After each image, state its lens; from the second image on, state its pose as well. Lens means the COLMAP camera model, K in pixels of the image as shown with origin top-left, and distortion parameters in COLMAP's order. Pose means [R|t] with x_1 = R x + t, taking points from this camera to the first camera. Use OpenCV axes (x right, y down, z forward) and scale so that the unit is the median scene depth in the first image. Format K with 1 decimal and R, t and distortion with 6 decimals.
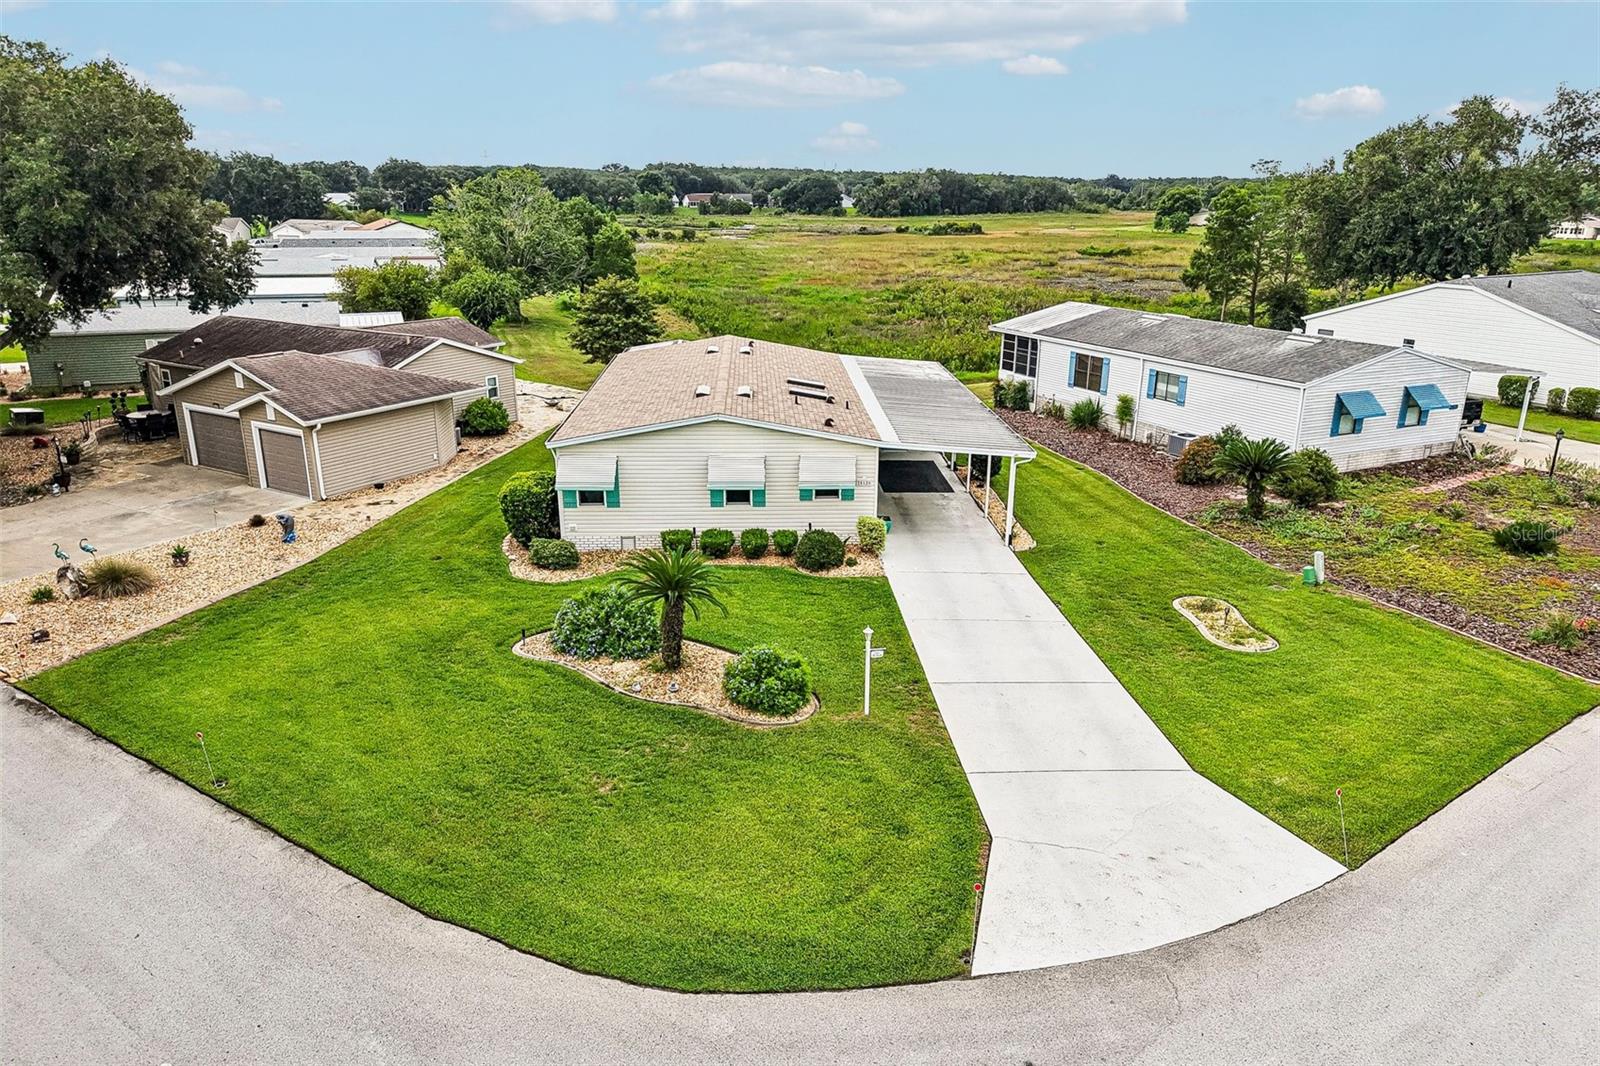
lens RADIAL K [[1067.2, 0, 795.5], [0, 1067.2, 534.4], [0, 0, 1]] dist [0.031445, -0.034496]
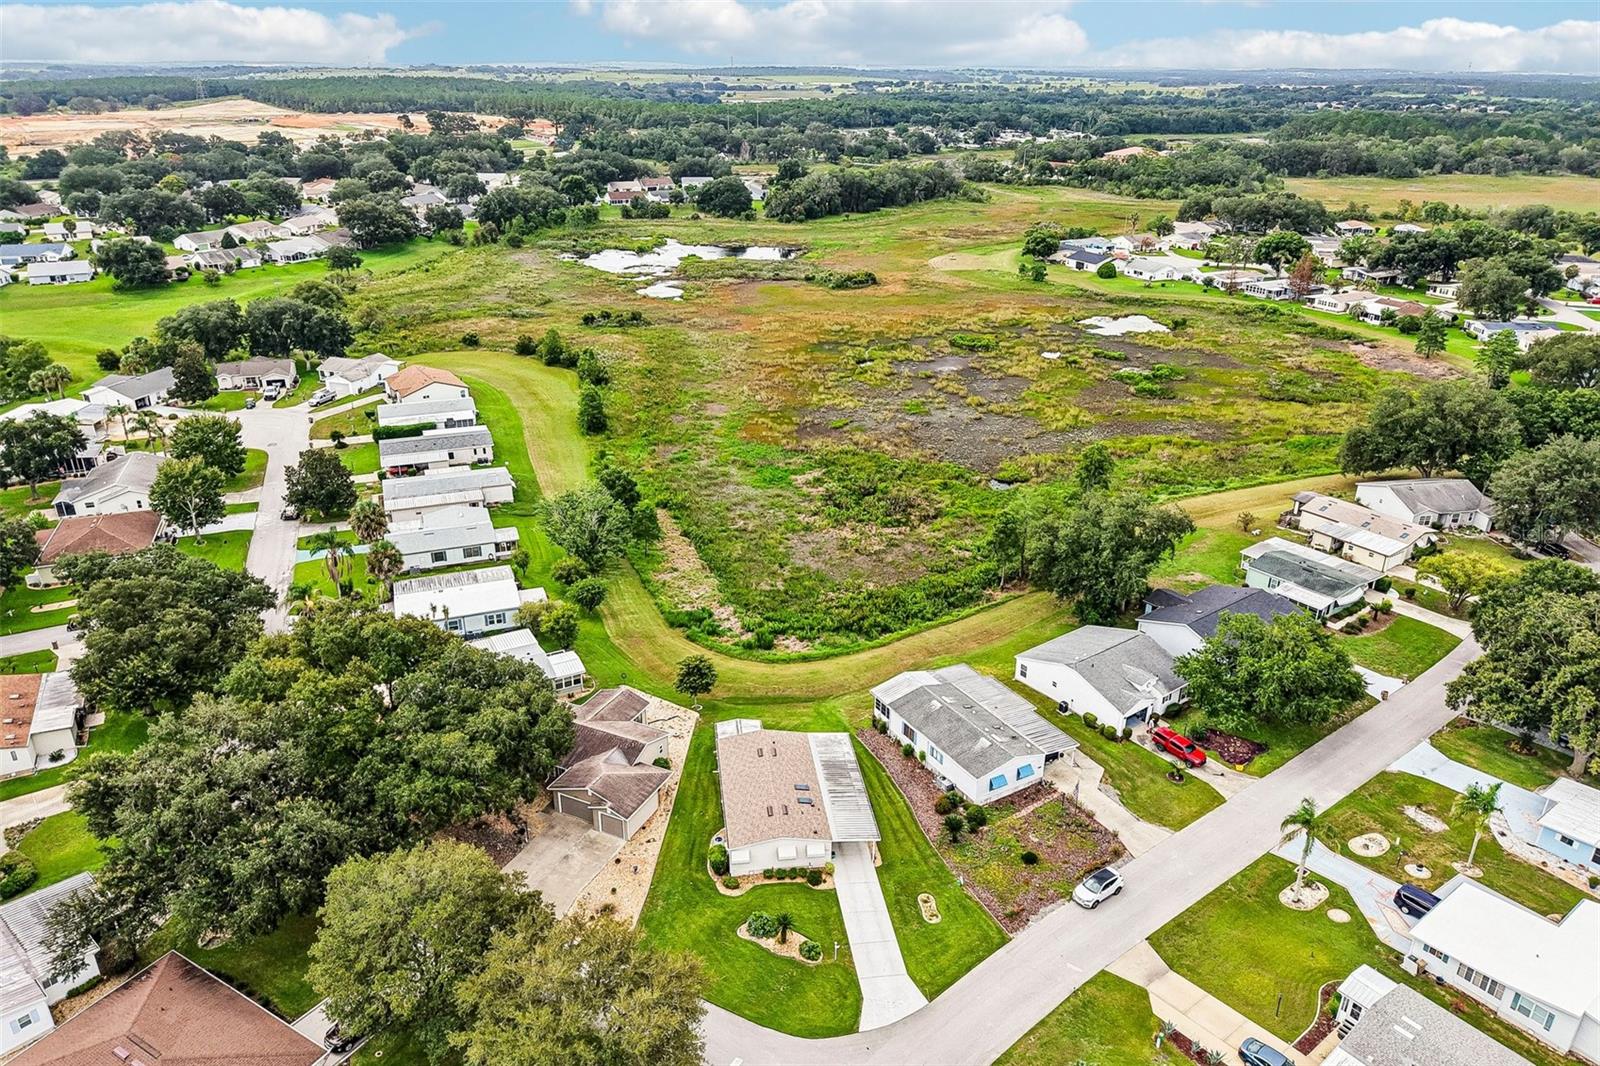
lens RADIAL K [[1067.2, 0, 795.2], [0, 1067.2, 533.3], [0, 0, 1]] dist [0.031445, -0.034496]
pose [[0.995885, -0.035329, 0.083454, -0.257925], [0.026854, 0.994566, 0.100580, -1.294532], [-0.086554, -0.097925, 0.991423, -2.021345]]
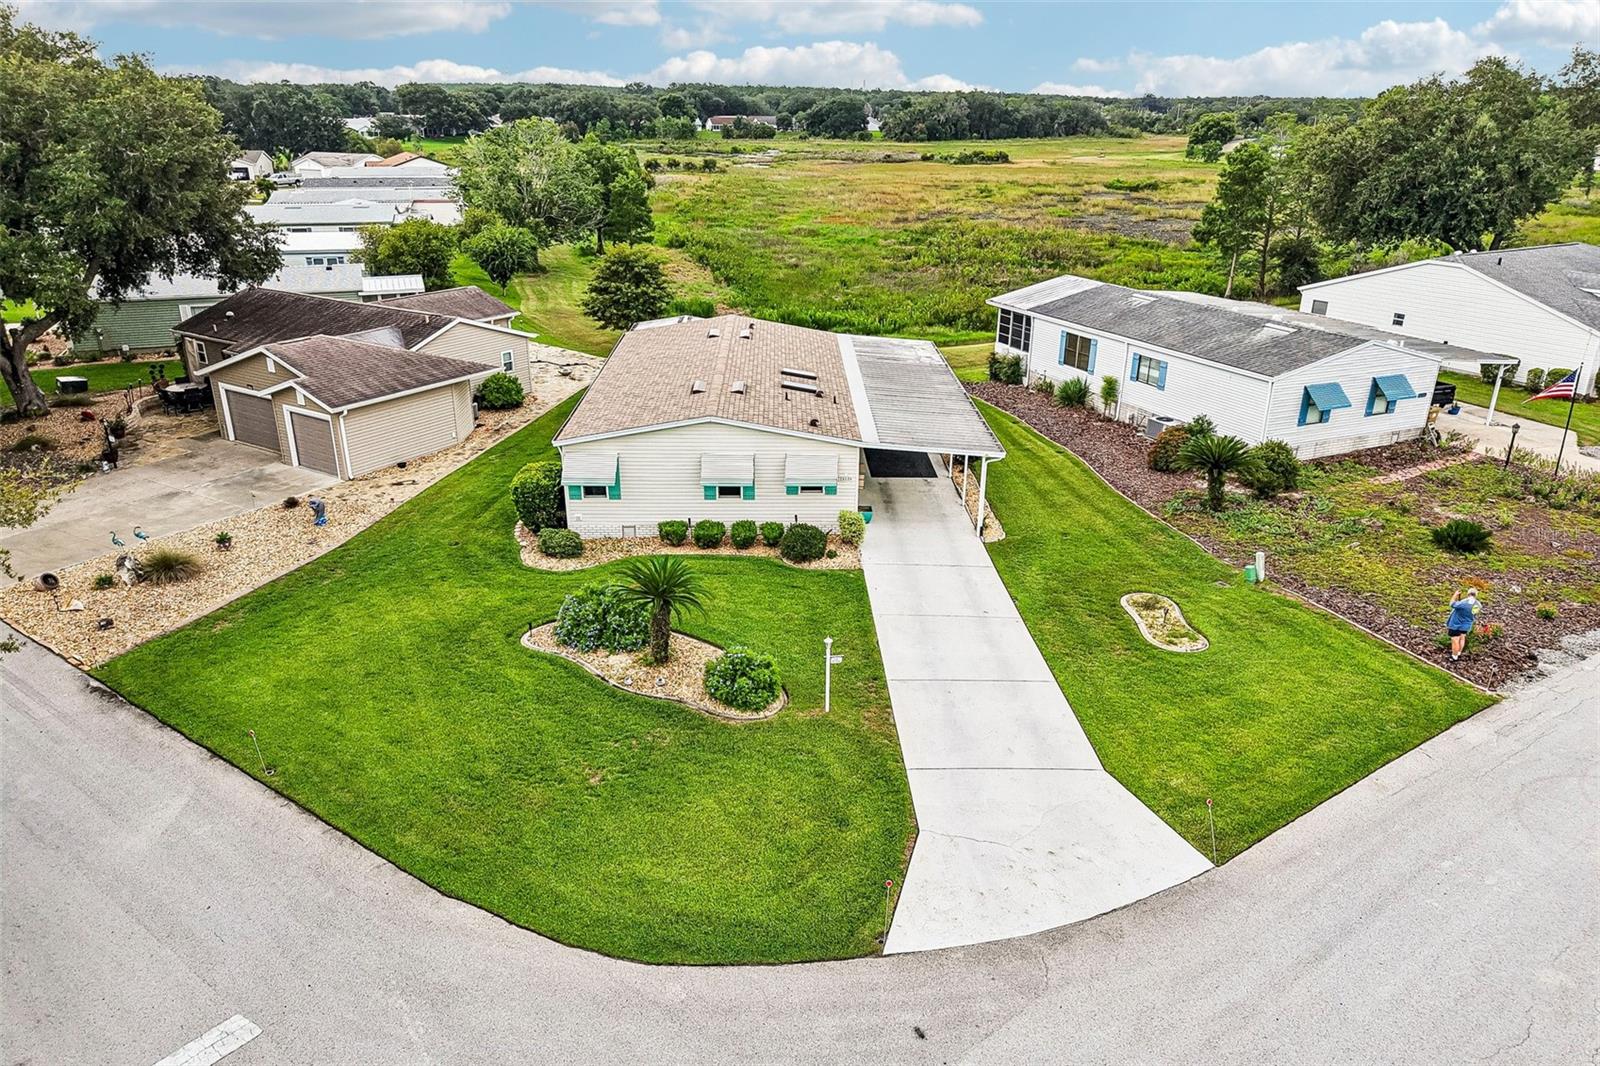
lens RADIAL K [[1067.2, 0, 795.4], [0, 1067.2, 535.8], [0, 0, 1]] dist [0.031445, -0.034496]
pose [[0.999709, 0.010248, -0.021844, 0.037300], [-0.008702, 0.997530, 0.069704, -0.065464], [0.022505, -0.069494, 0.997329, -0.083604]]
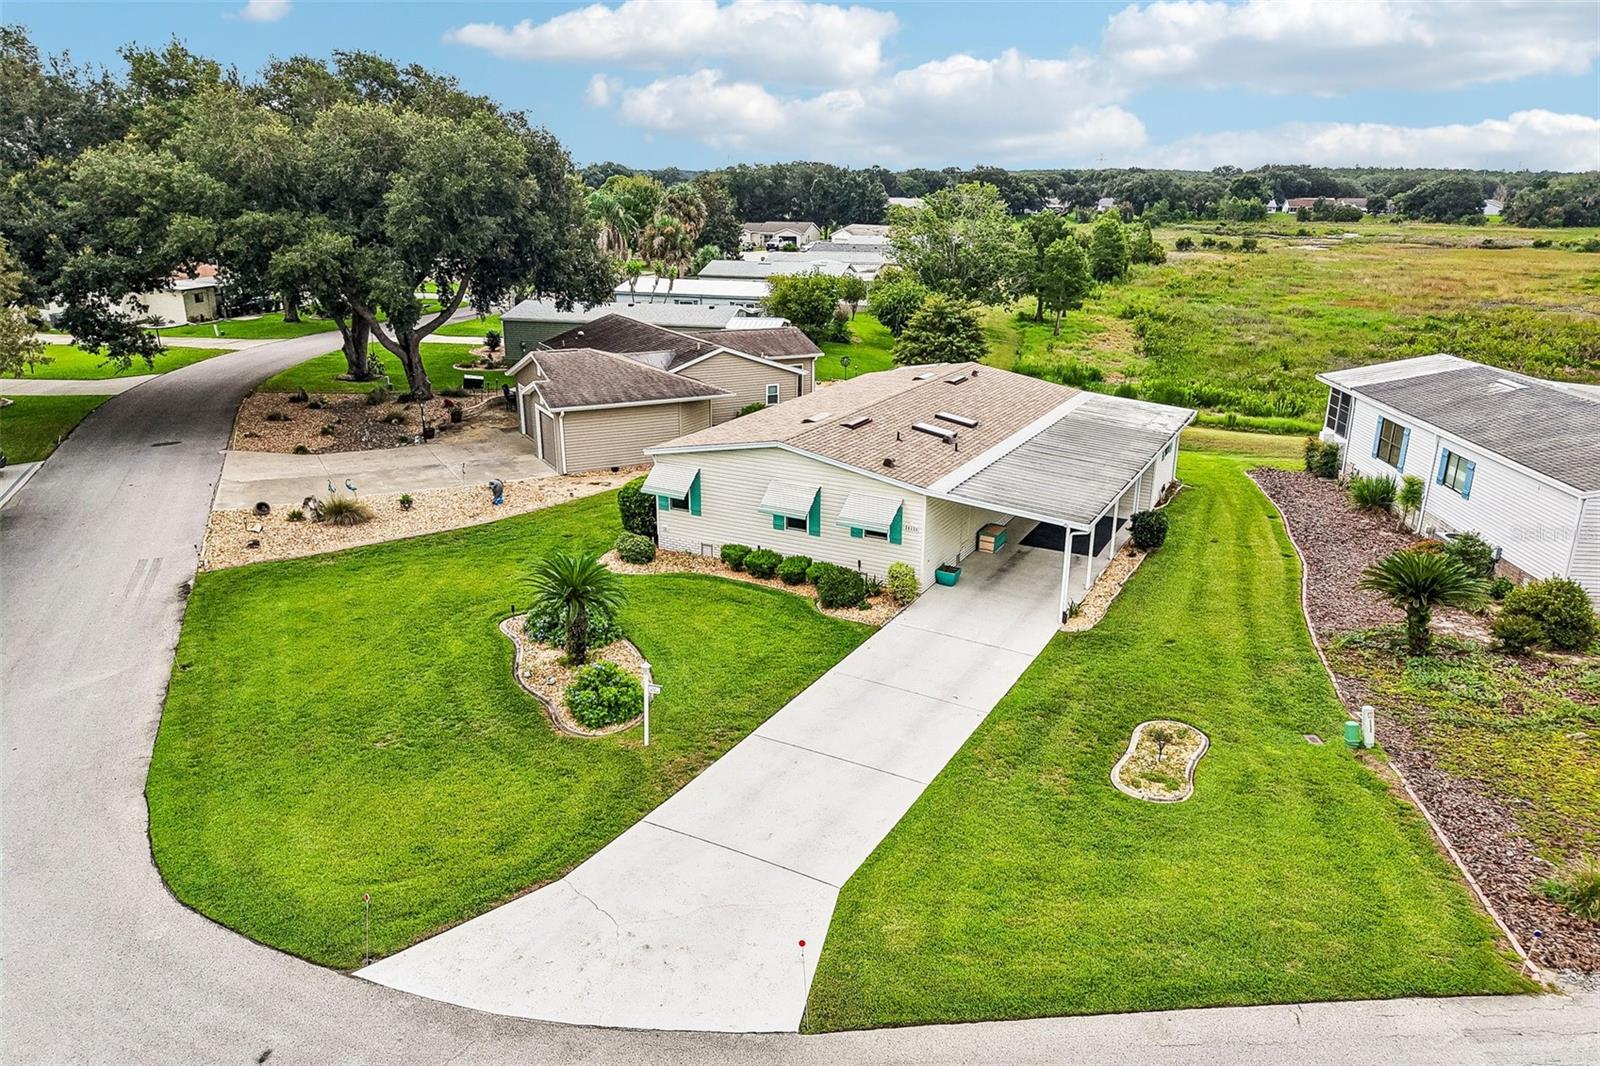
lens RADIAL K [[1067.2, 0, 794.4], [0, 1067.2, 531.1], [0, 0, 1]] dist [0.031445, -0.034496]
pose [[0.859549, 0.156402, -0.486533, 0.443304], [-0.158778, 0.986634, 0.036656, -0.064818], [0.485763, 0.045743, 0.872893, 0.103549]]
